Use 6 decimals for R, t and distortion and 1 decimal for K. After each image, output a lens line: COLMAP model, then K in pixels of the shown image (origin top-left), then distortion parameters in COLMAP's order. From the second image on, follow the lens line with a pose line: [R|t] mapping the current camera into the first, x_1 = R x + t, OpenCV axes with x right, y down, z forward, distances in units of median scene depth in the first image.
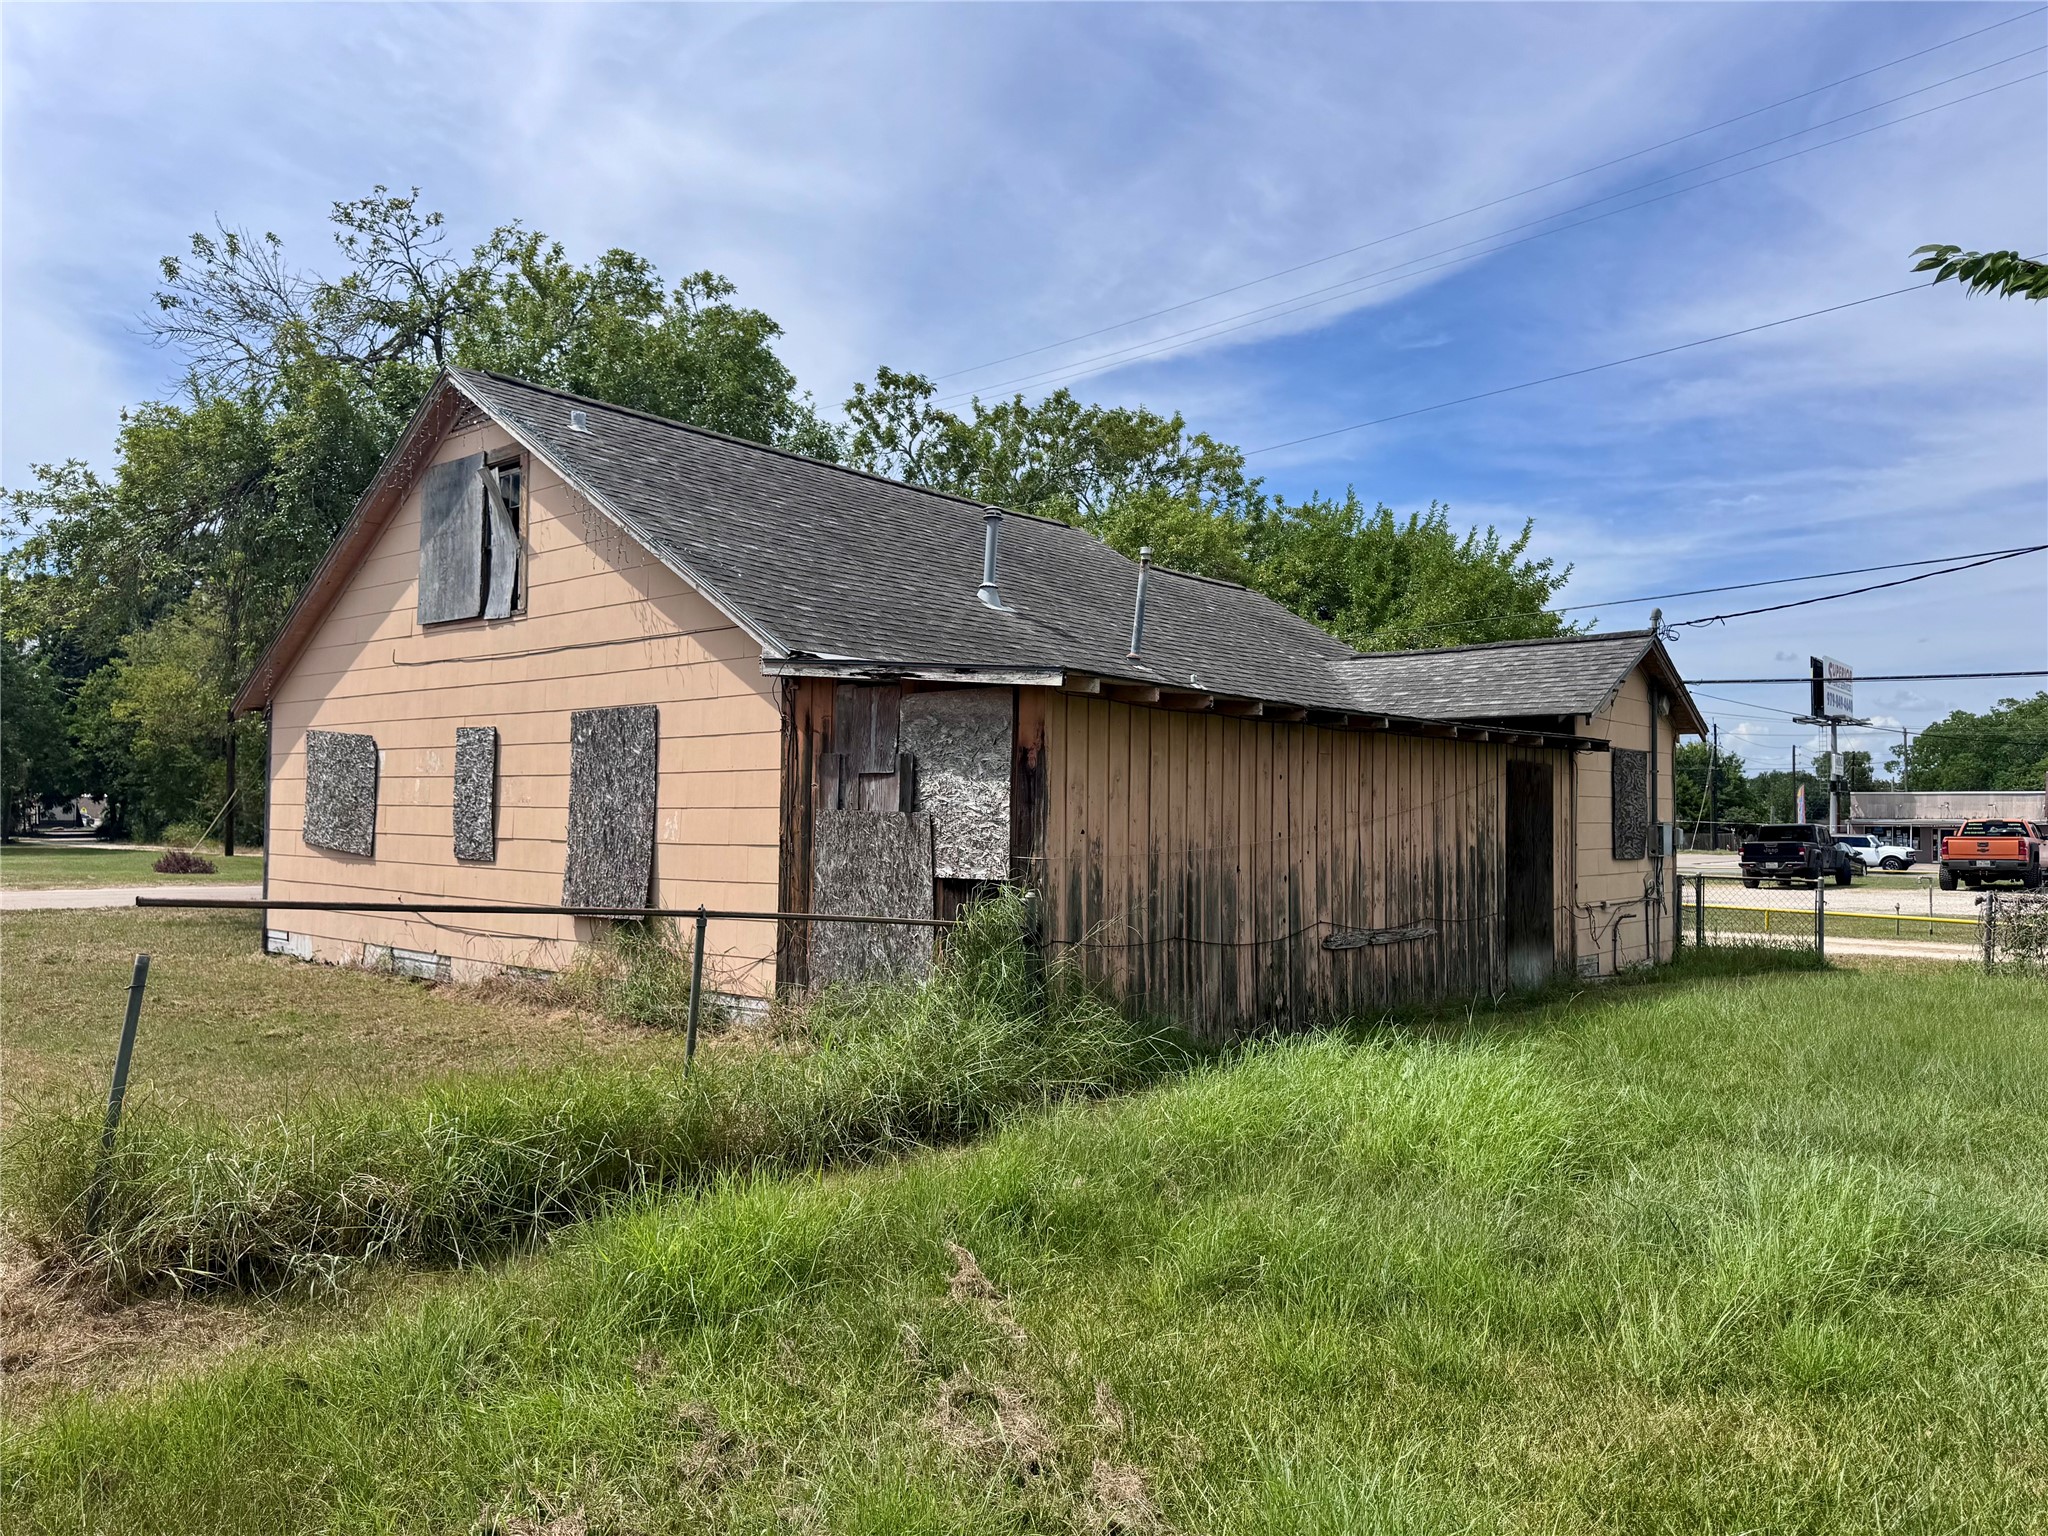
lens RADIAL K [[1422.0, 0, 1027.5], [0, 1422.0, 797.1], [0, 0, 1]] dist [0.041122, -0.023263]
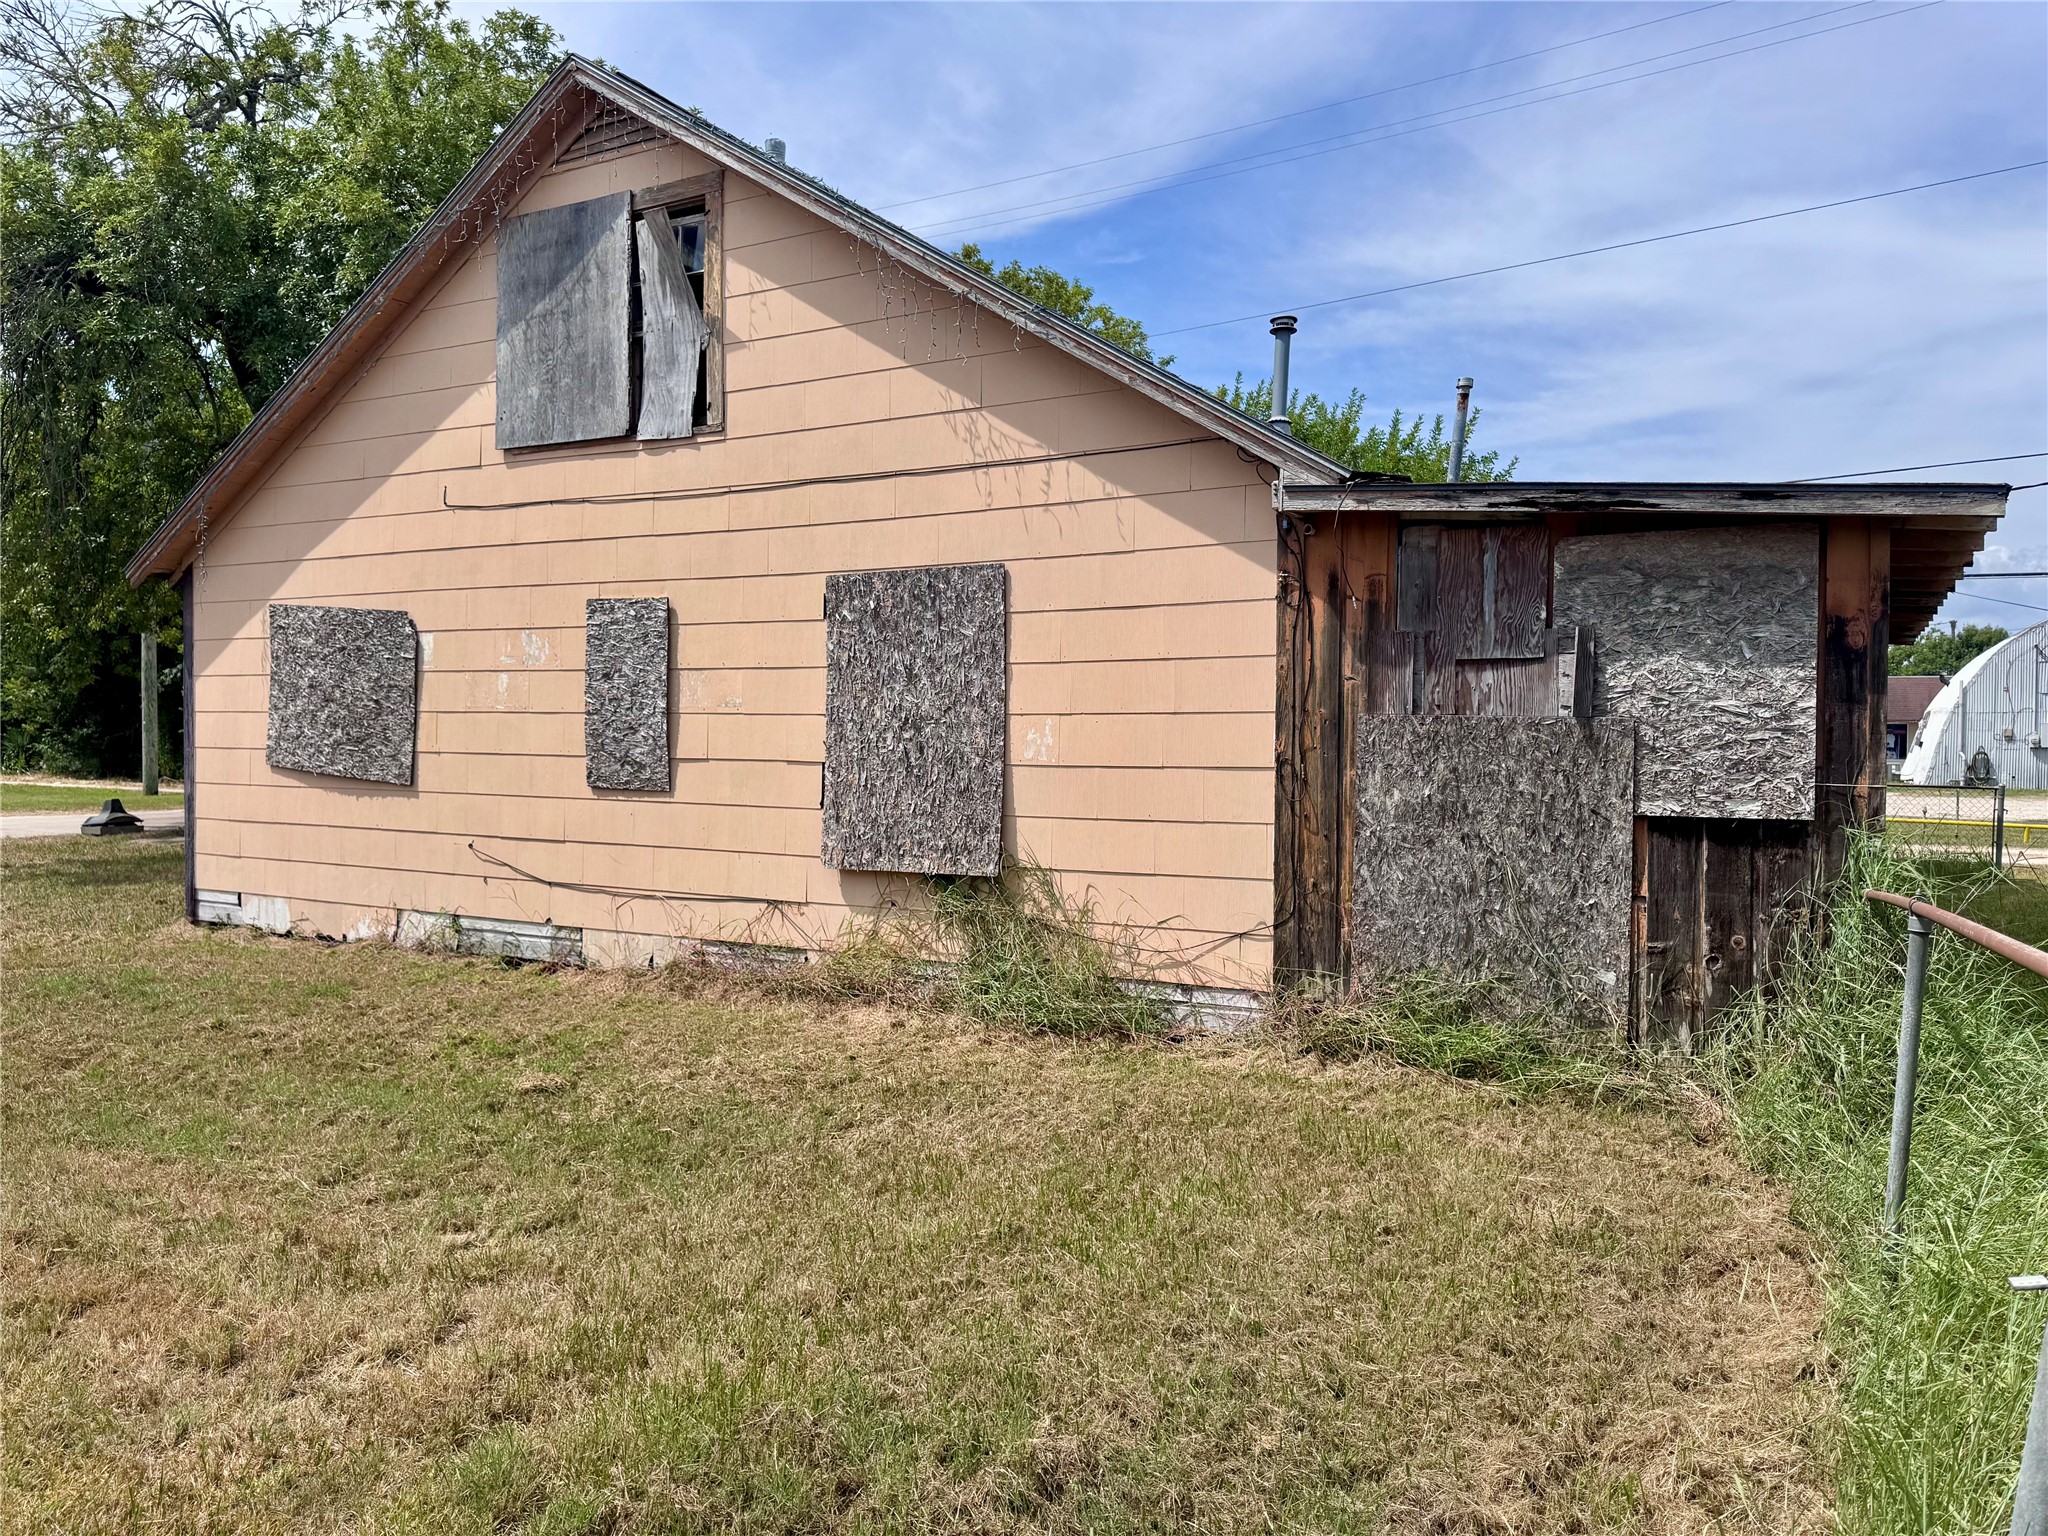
lens RADIAL K [[1415.1, 0, 1024.0], [0, 1415.1, 768.0], [0, 0, 1]] dist [0.110214, -0.118935]
pose [[0.980334, -0.011160, 0.197031, -0.362706], [0.002455, 0.999012, 0.044371, 0.003114], [-0.197331, -0.043014, 0.979393, 0.306063]]
